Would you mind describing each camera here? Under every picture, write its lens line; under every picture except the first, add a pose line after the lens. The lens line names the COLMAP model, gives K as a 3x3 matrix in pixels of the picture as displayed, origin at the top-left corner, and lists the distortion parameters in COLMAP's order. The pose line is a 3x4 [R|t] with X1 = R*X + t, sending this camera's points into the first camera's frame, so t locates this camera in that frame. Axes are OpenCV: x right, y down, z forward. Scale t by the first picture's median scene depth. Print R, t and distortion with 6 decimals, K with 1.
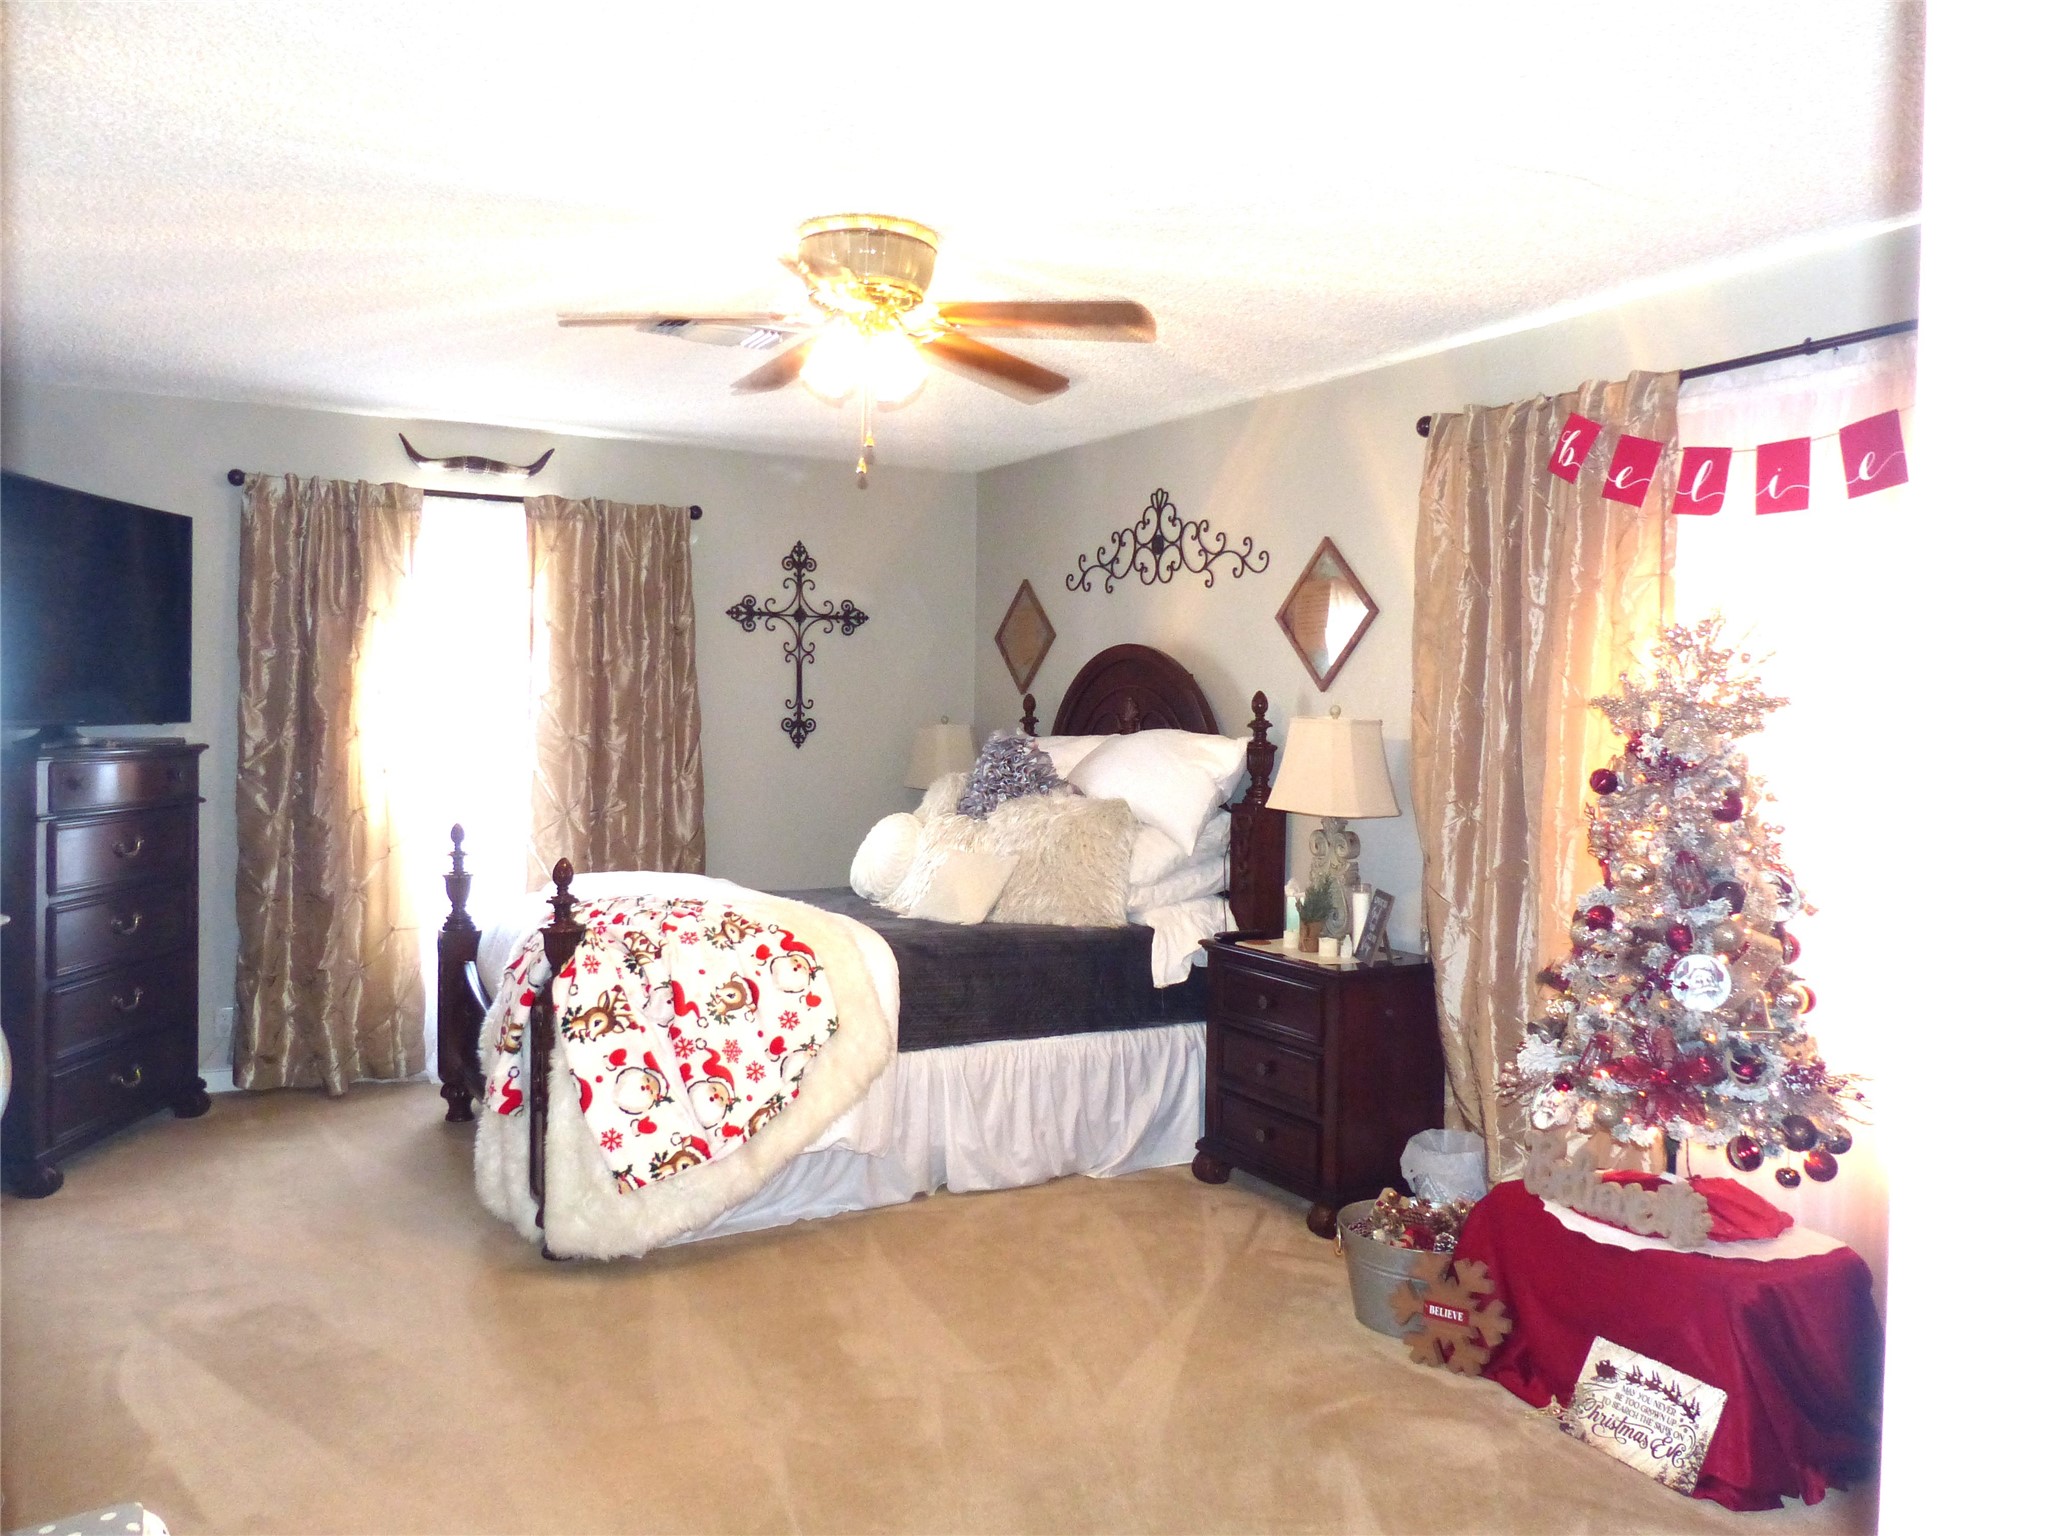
lens RADIAL K [[1547.8, 0, 1018.8], [0, 1547.8, 764.4], [0, 0, 1]] dist [-0.027281, 0.024330]
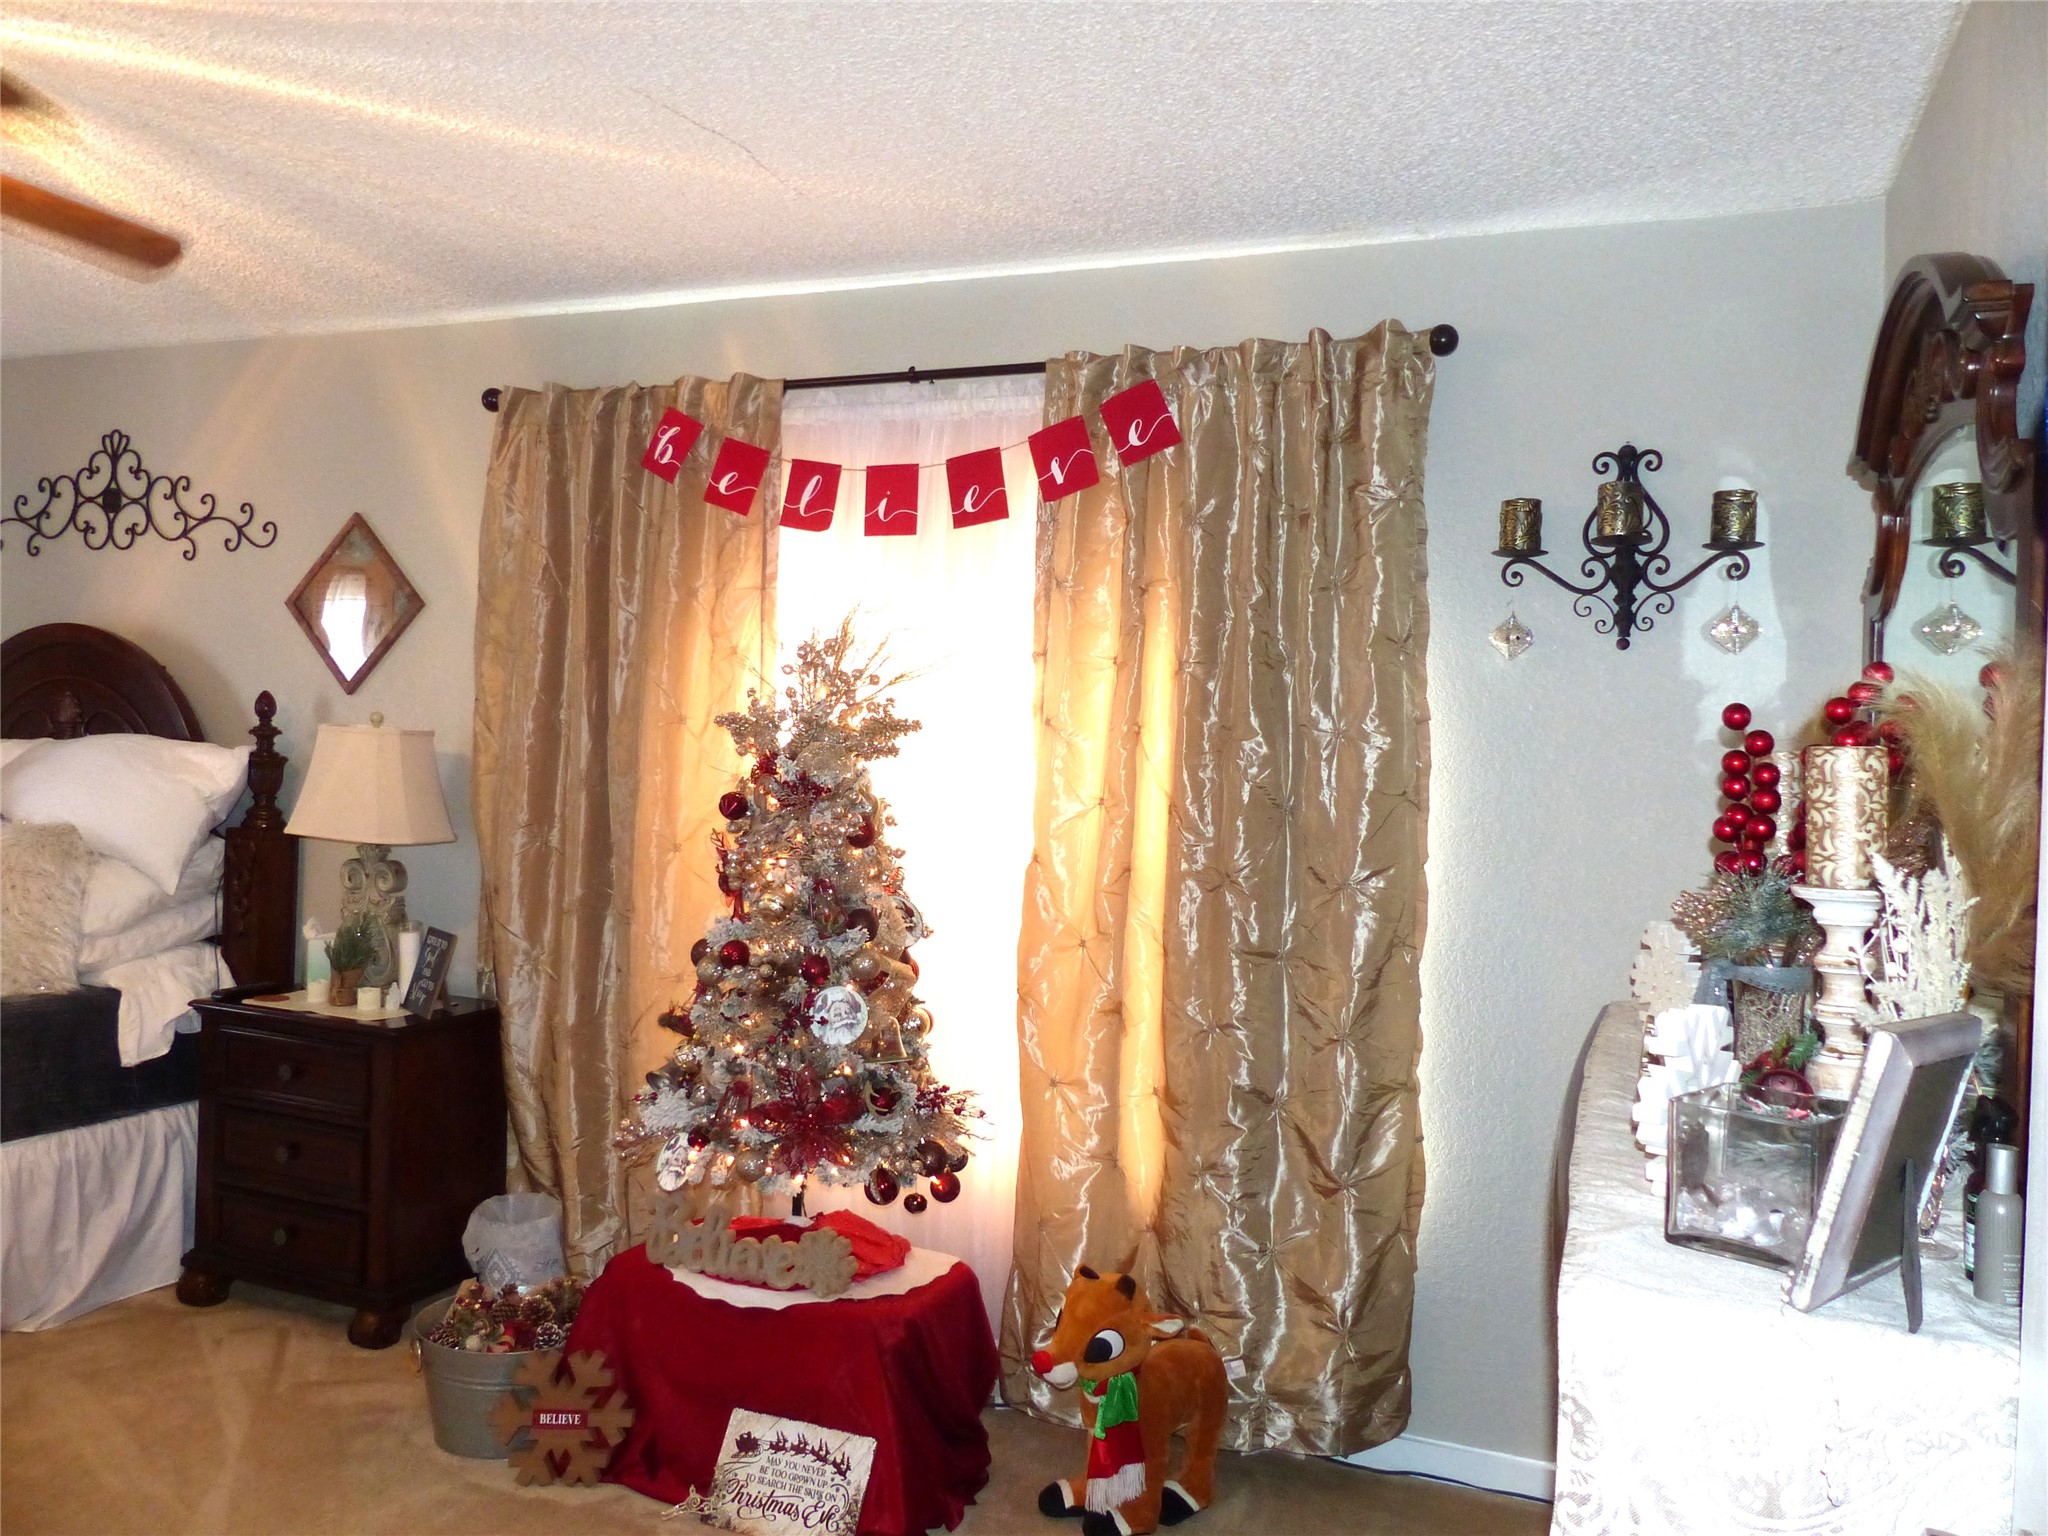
lens RADIAL K [[1547.8, 0, 1037.0], [0, 1547.8, 751.1], [0, 0, 1]] dist [-0.027281, 0.024330]
pose [[0.774468, 0.010583, 0.632524, -0.058894], [-0.004523, 0.999927, -0.011193, -0.010539], [-0.632596, 0.005808, 0.774460, 0.136844]]
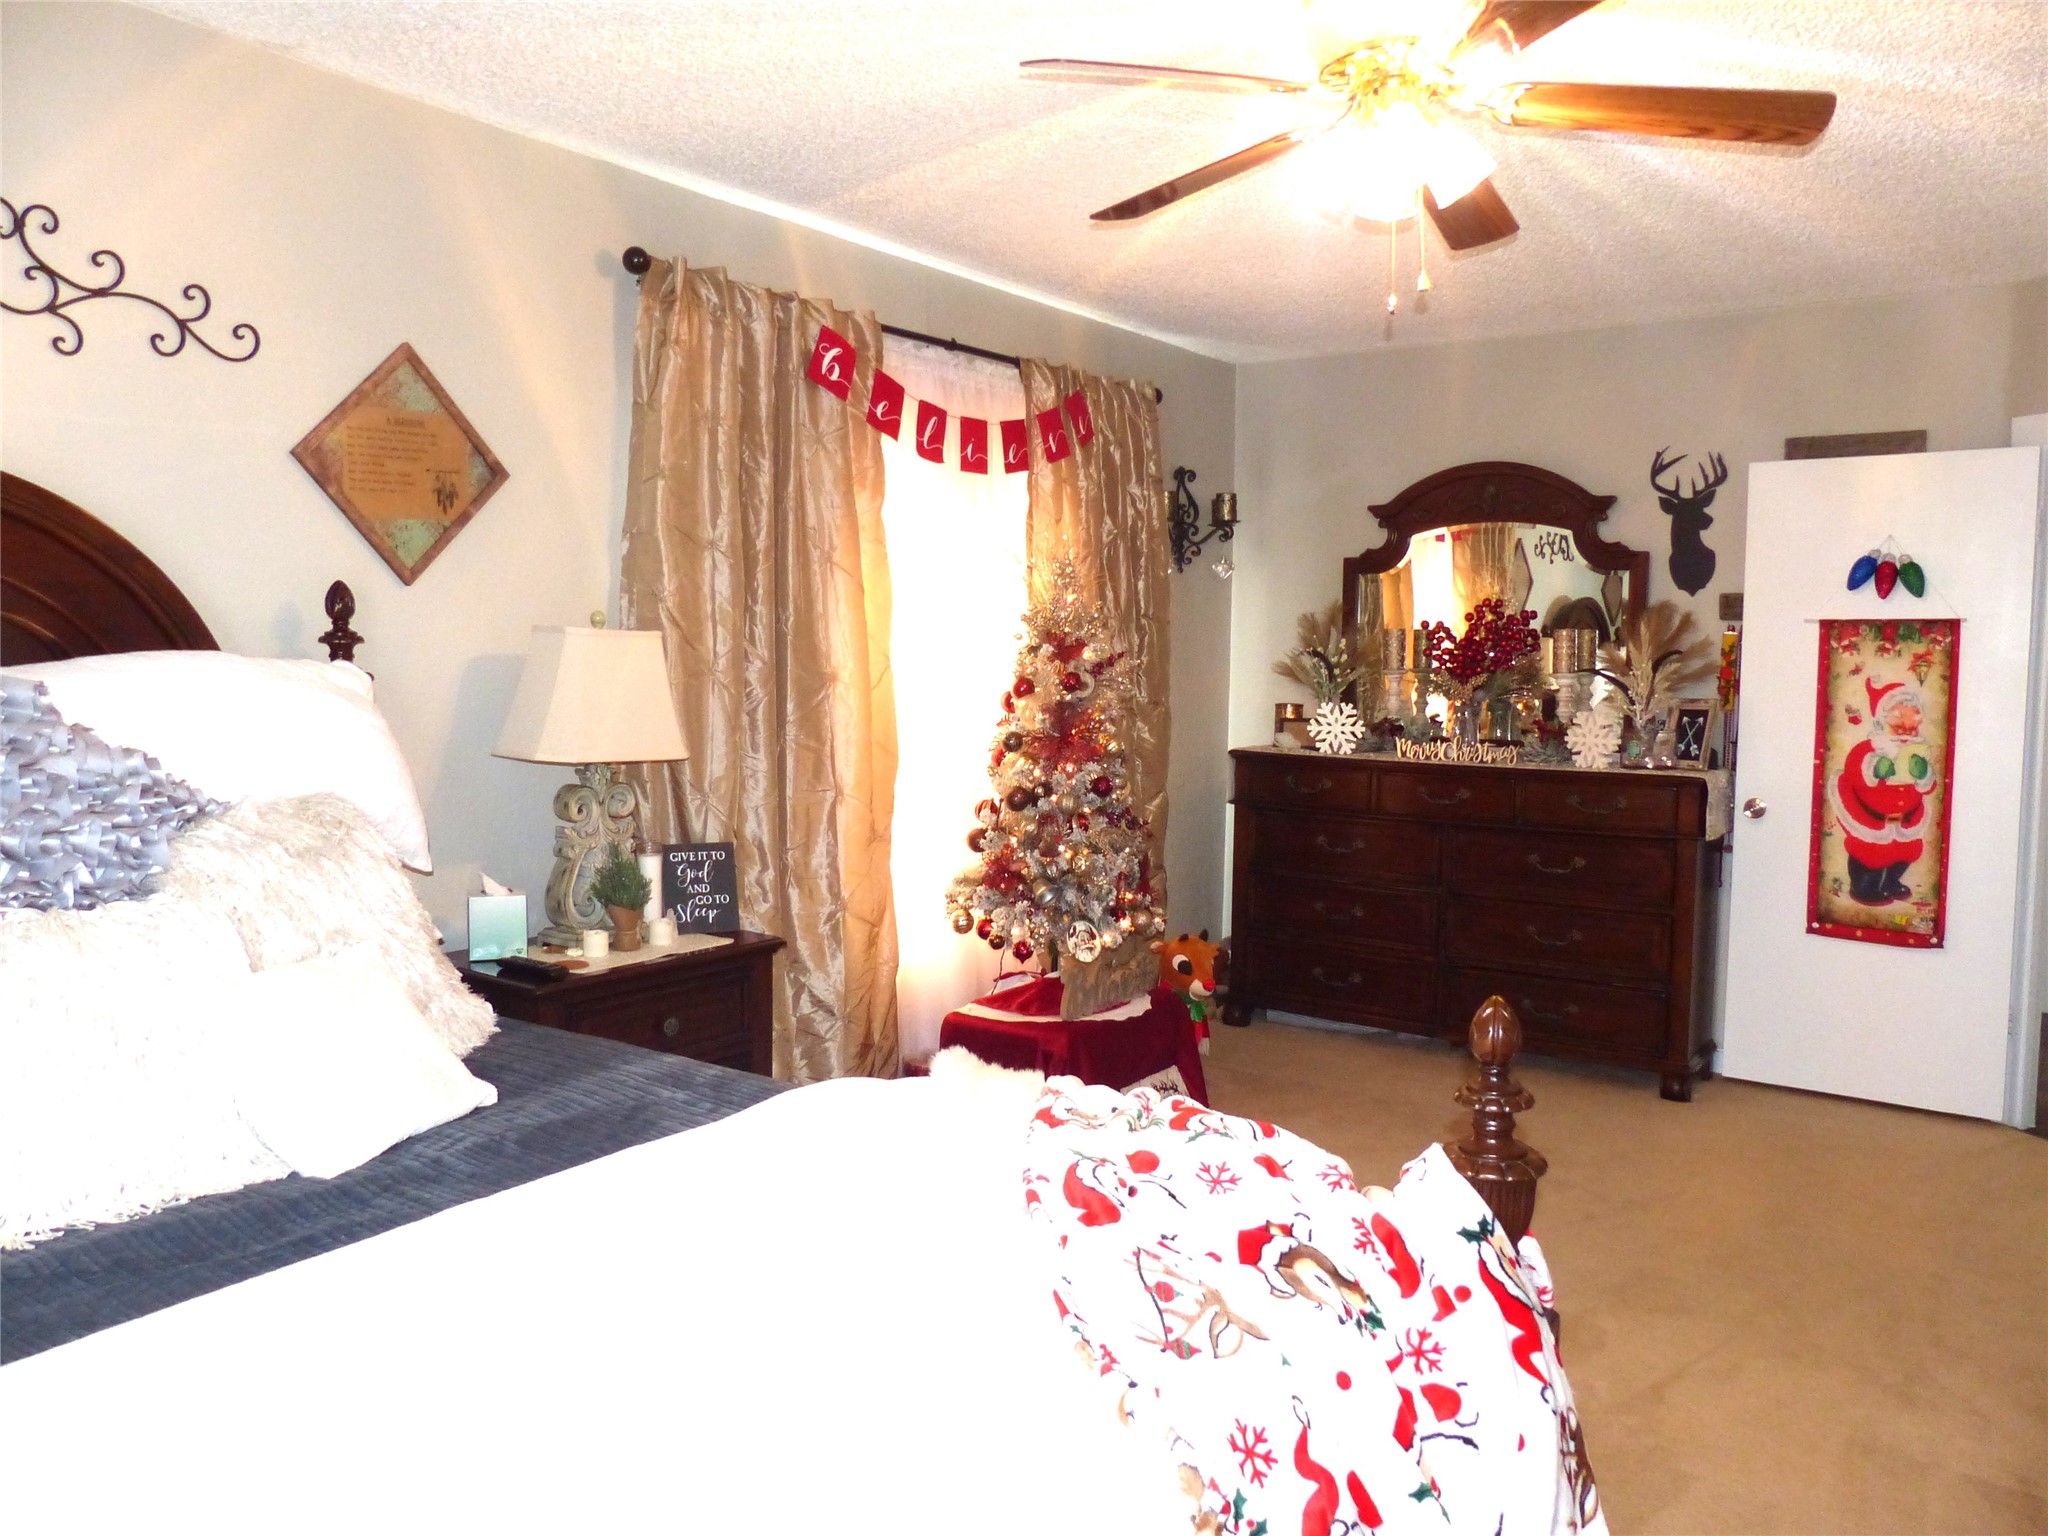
lens RADIAL K [[1547.8, 0, 1029.9], [0, 1547.8, 764.1], [0, 0, 1]] dist [-0.027281, 0.024330]
pose [[-0.435405, -0.086983, 0.896022, -0.640697], [0.016167, 0.994405, 0.104390, -0.046216], [-0.900089, 0.059938, -0.431563, 1.344787]]
